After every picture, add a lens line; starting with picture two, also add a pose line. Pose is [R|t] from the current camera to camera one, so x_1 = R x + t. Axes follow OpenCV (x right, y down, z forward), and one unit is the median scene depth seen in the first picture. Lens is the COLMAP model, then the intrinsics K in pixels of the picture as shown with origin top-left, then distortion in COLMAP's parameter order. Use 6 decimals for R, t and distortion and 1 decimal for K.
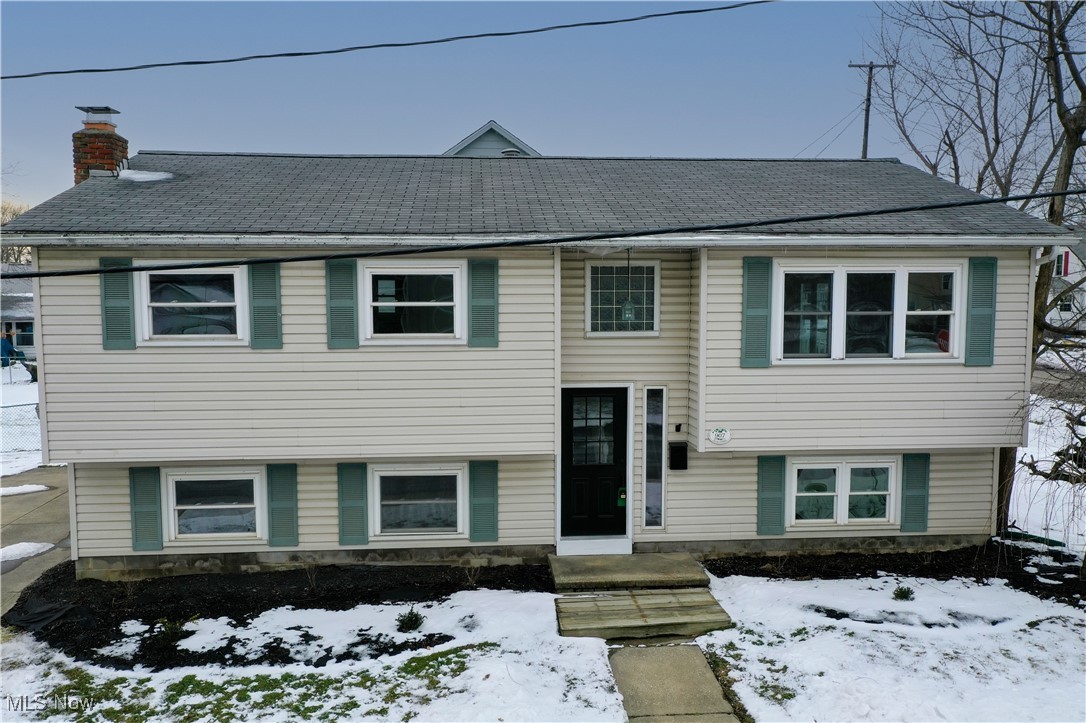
lens RADIAL K [[866.0, 0, 544.2], [0, 866.0, 350.3], [0, 0, 1]] dist [-0.026650, 0.054474]
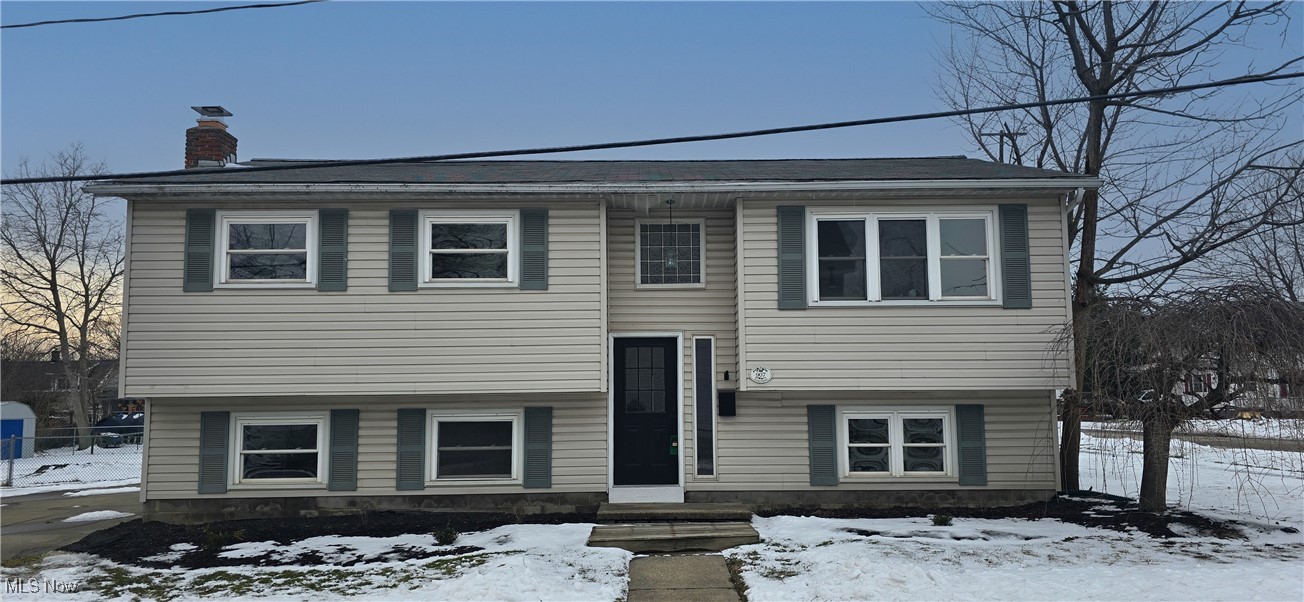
lens RADIAL K [[887.4, 0, 657.8], [0, 887.4, 302.8], [0, 0, 1]] dist [0.037804, -0.022427]
pose [[0.997976, -0.015333, -0.061713, 0.145387], [0.003864, 0.983324, -0.181821, 0.203925], [0.063471, 0.181215, 0.981393, -0.064567]]
